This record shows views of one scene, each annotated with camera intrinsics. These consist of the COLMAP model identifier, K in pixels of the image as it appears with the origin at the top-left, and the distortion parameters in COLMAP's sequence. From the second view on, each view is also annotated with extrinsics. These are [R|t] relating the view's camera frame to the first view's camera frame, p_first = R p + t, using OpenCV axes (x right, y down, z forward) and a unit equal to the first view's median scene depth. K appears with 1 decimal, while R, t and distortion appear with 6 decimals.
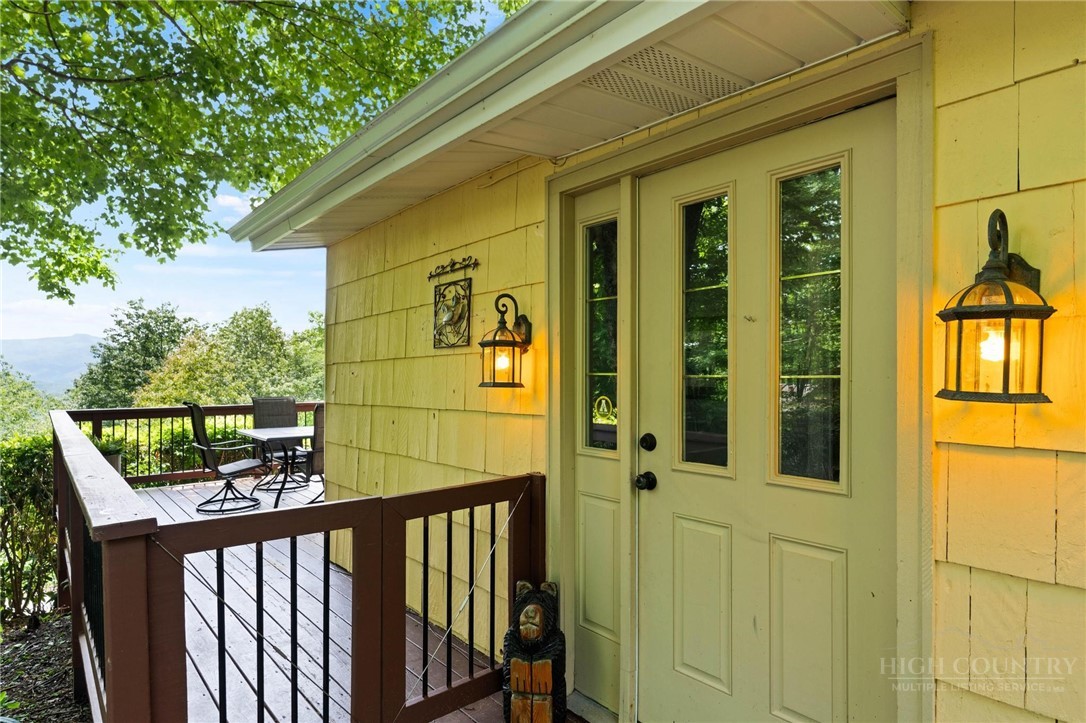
lens RADIAL K [[600.3, 0, 544.0], [0, 600.3, 367.8], [0, 0, 1]] dist [-0.003774, -0.001006]
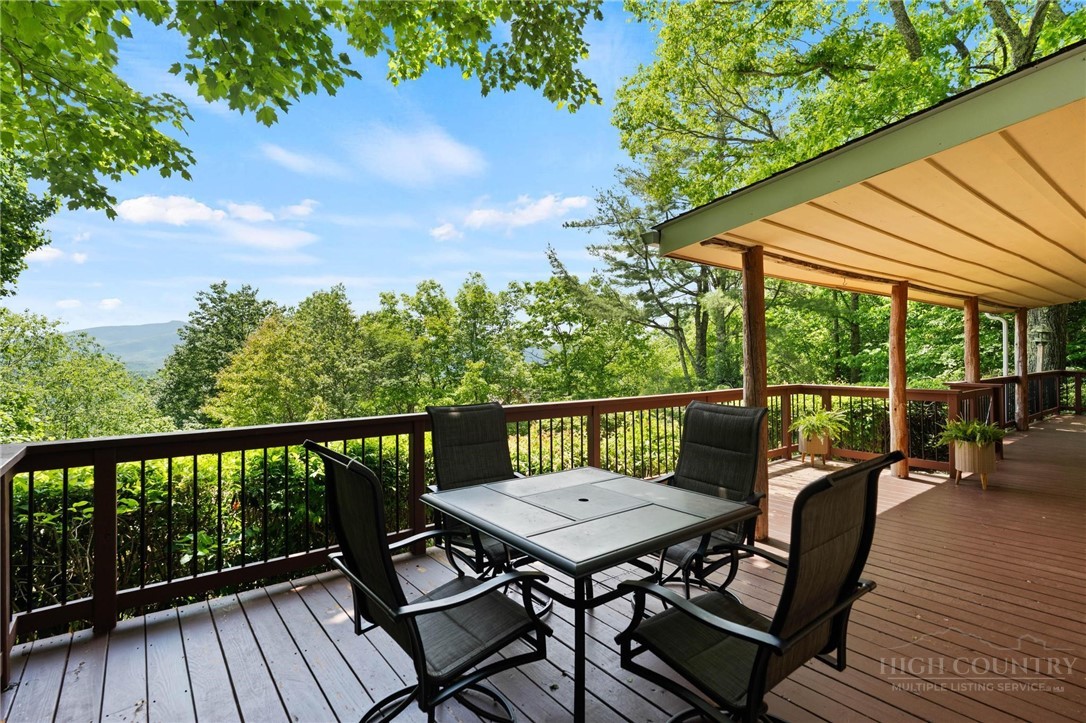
lens RADIAL K [[520.3, 0, 541.1], [0, 520.3, 355.2], [0, 0, 1]] dist [0.004279, 0.000351]
pose [[0.998397, -0.003455, -0.056492, -0.076202], [0.004172, 0.999912, 0.012576, 0.001431], [0.056443, -0.012792, 0.998324, 0.136922]]
